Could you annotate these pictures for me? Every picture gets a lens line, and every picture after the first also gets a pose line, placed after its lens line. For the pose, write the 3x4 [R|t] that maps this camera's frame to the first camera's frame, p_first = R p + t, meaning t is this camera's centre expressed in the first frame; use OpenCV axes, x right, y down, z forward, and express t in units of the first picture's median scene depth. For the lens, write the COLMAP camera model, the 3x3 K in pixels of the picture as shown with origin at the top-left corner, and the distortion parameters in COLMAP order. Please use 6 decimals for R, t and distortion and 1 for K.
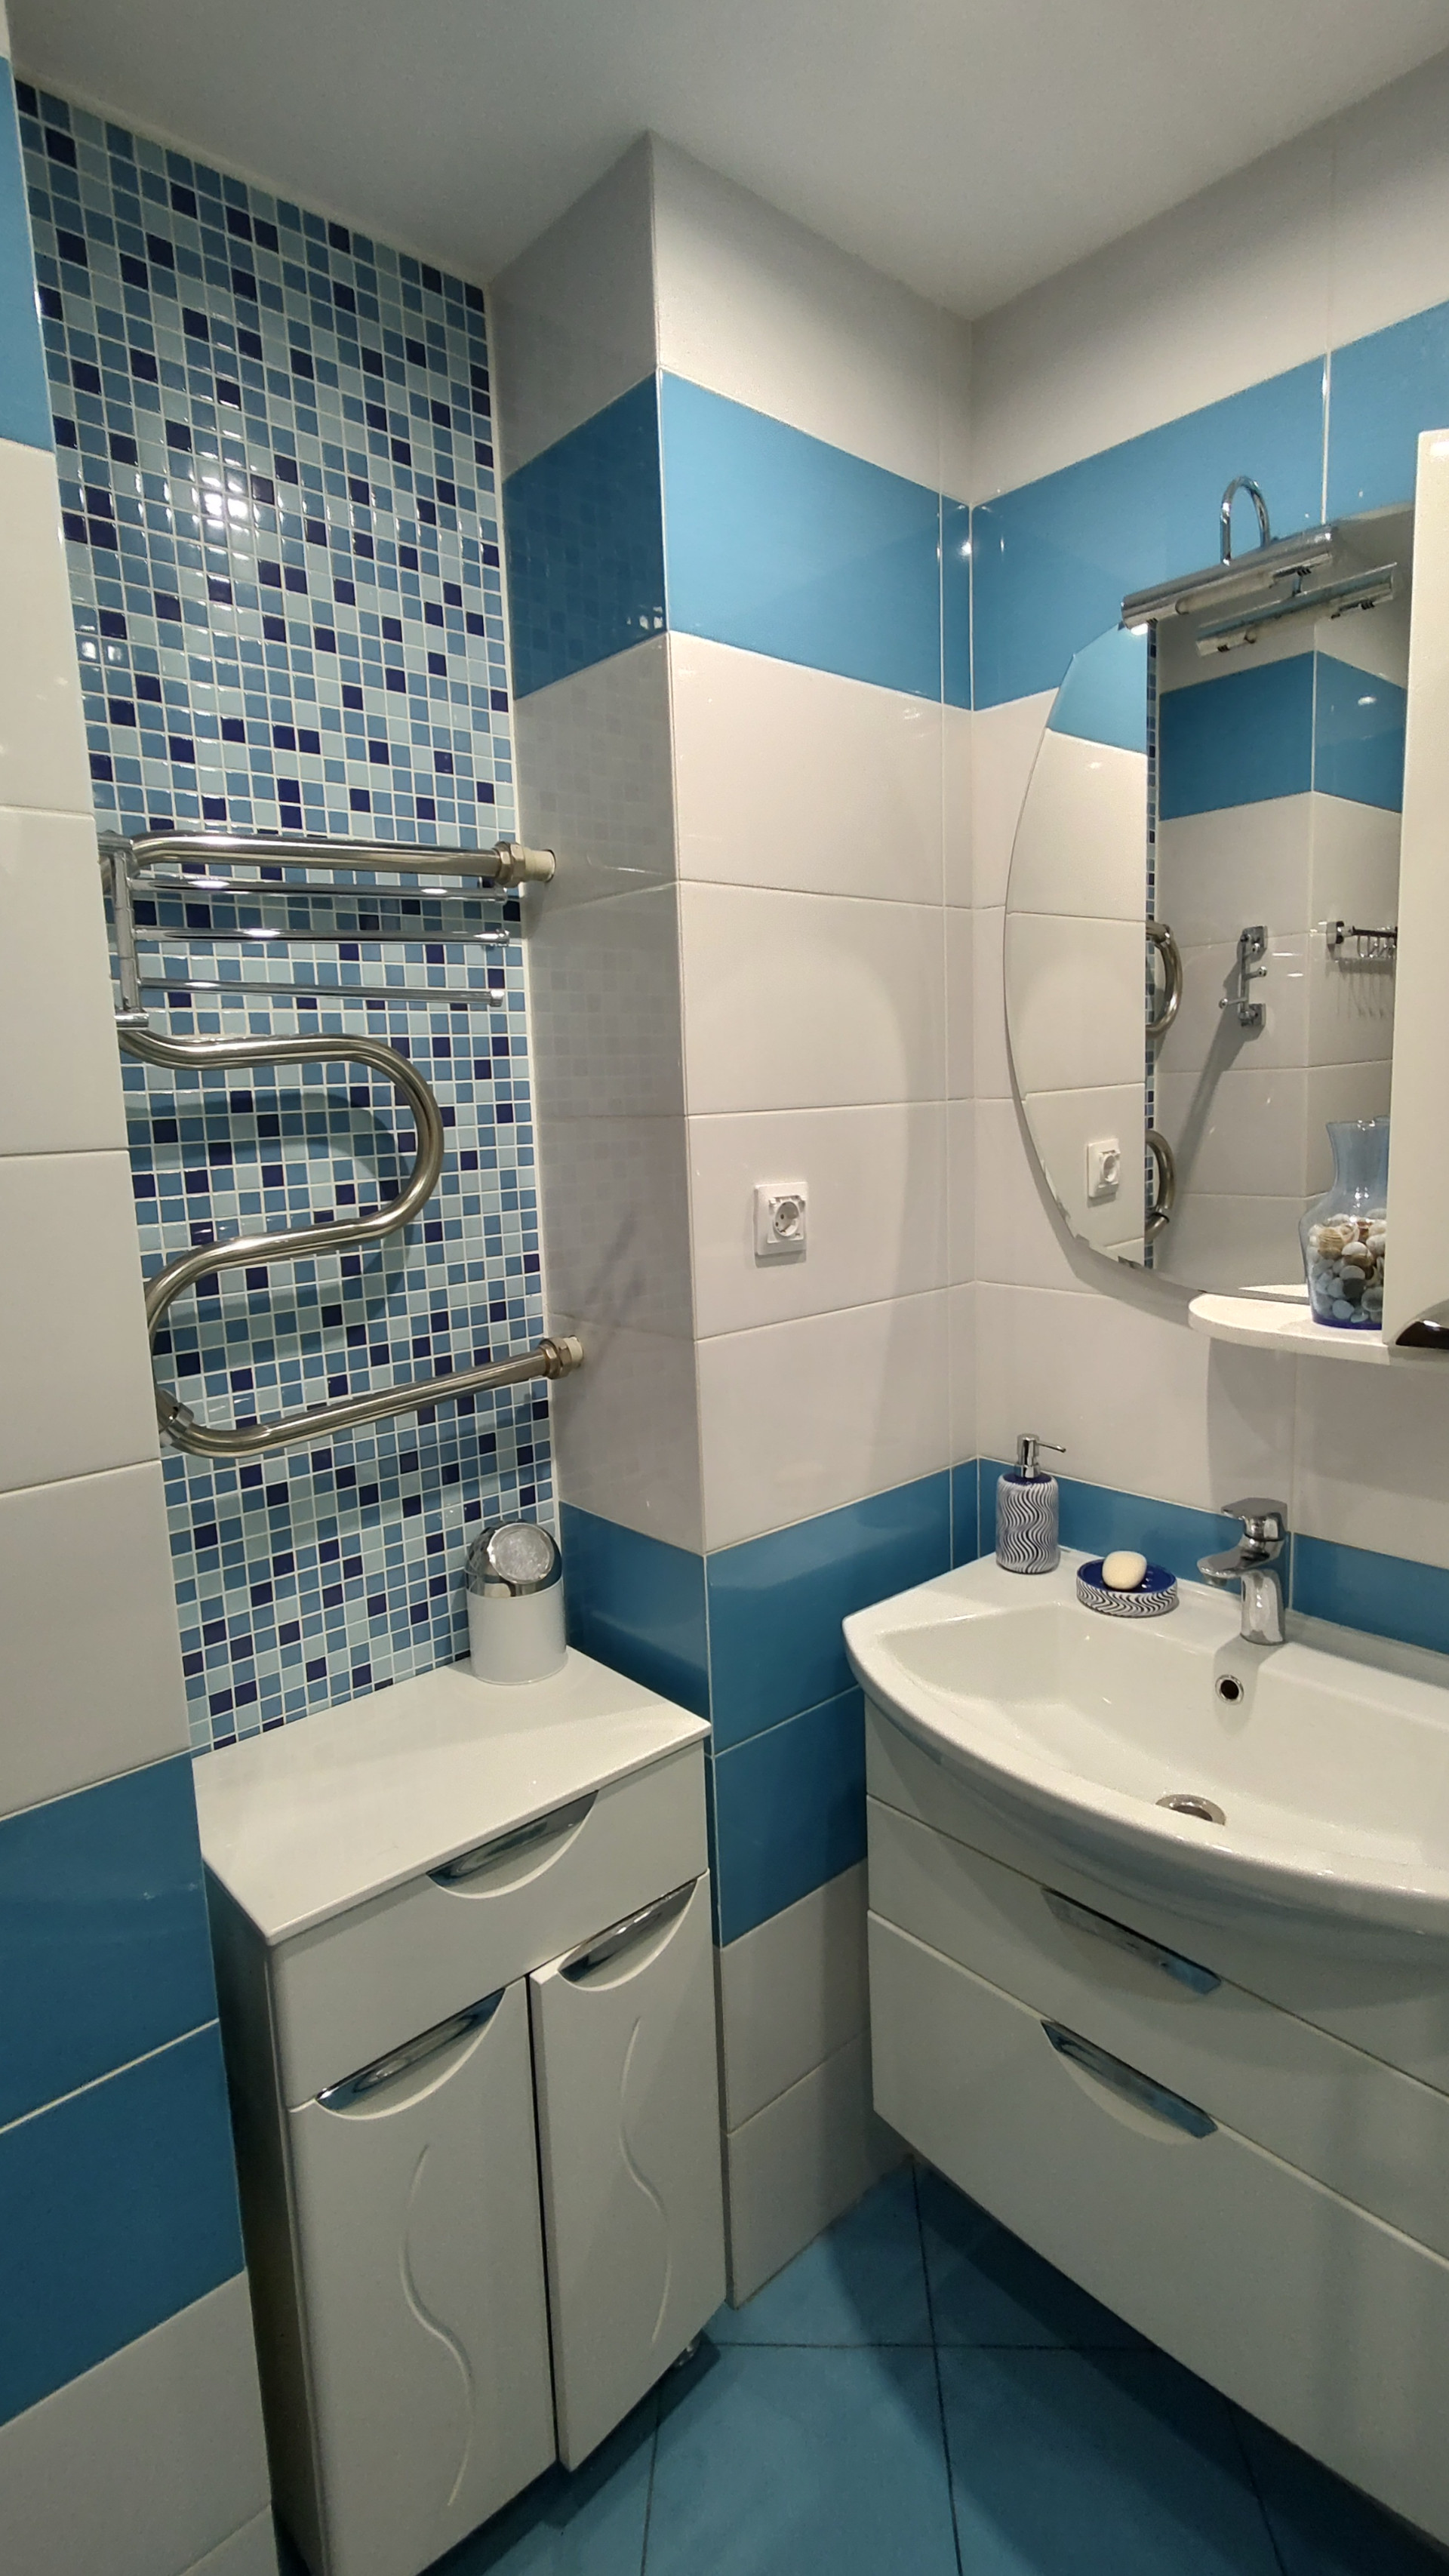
lens RADIAL K [[1257.6, 0, 720.0], [0, 1257.6, 1282.9], [0, 0, 1]] dist [0.002309, -0.002111]
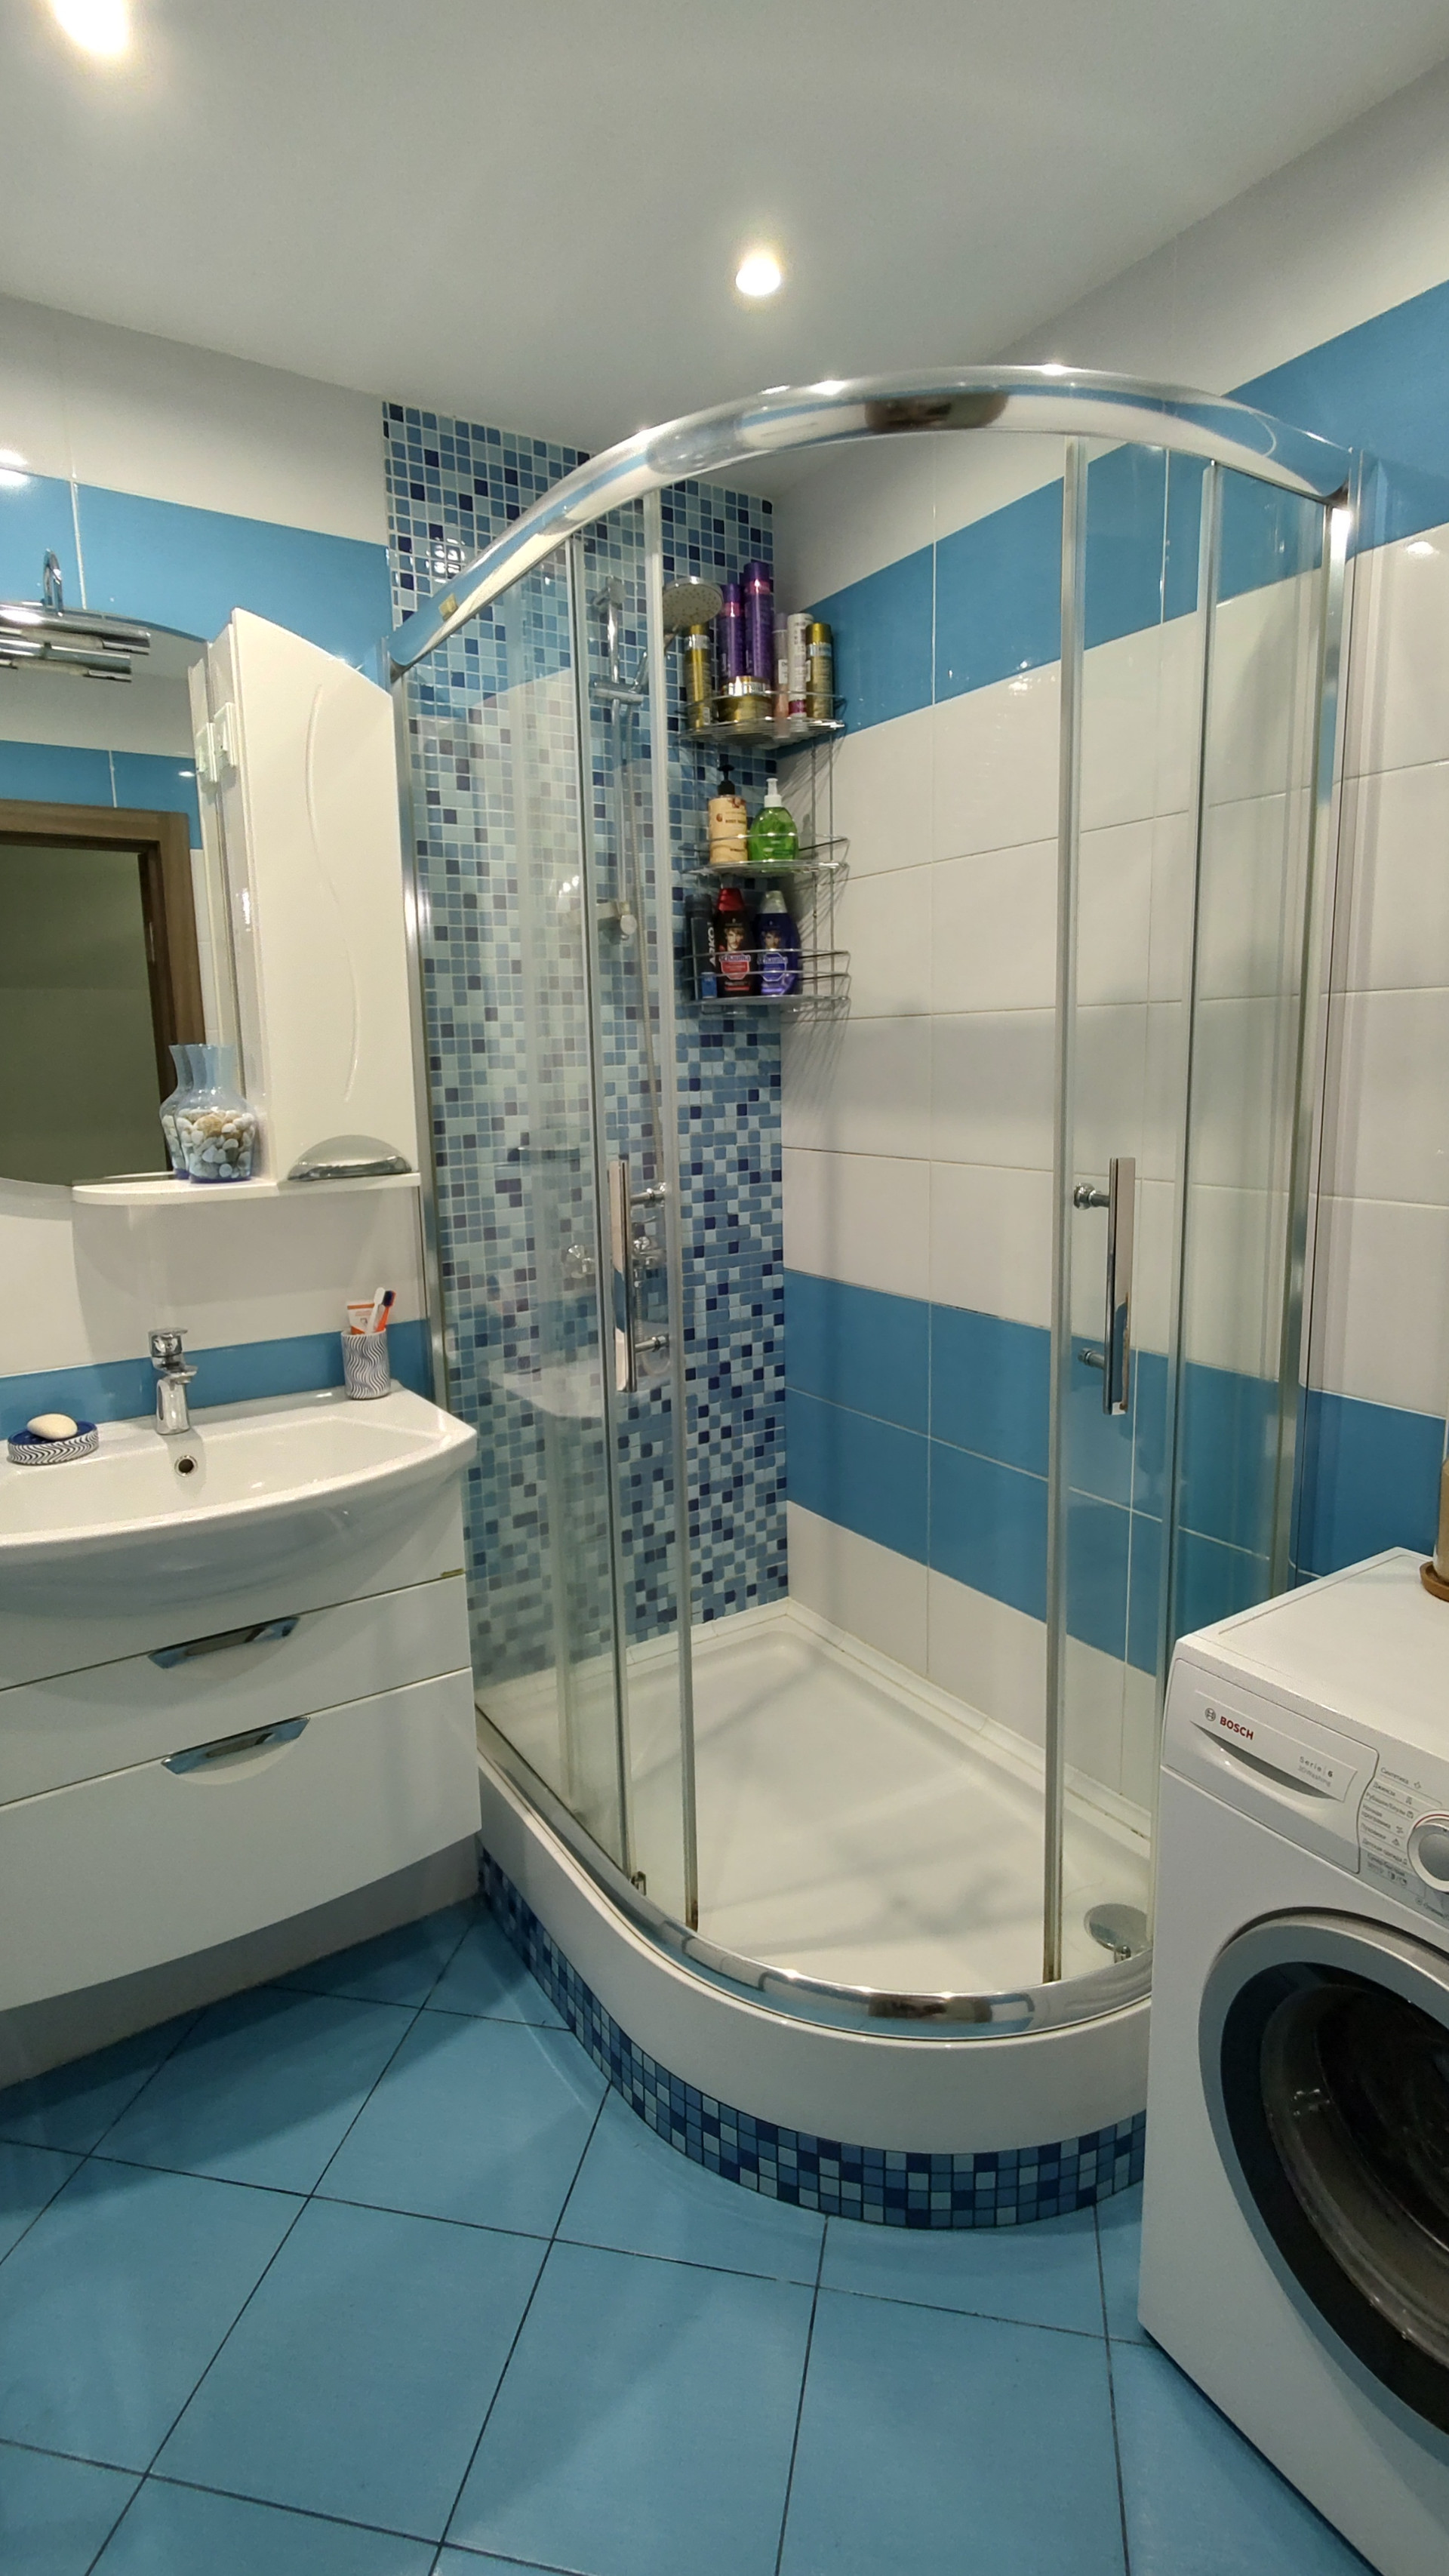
lens RADIAL K [[1257.6, 0, 720.0], [0, 1257.6, 1282.9], [0, 0, 1]] dist [0.002309, -0.002111]
pose [[0.149999, -0.133276, 0.979662, -0.885534], [0.162846, 0.980670, 0.108479, 0.084855], [-0.975183, 0.143263, 0.168803, 0.204947]]
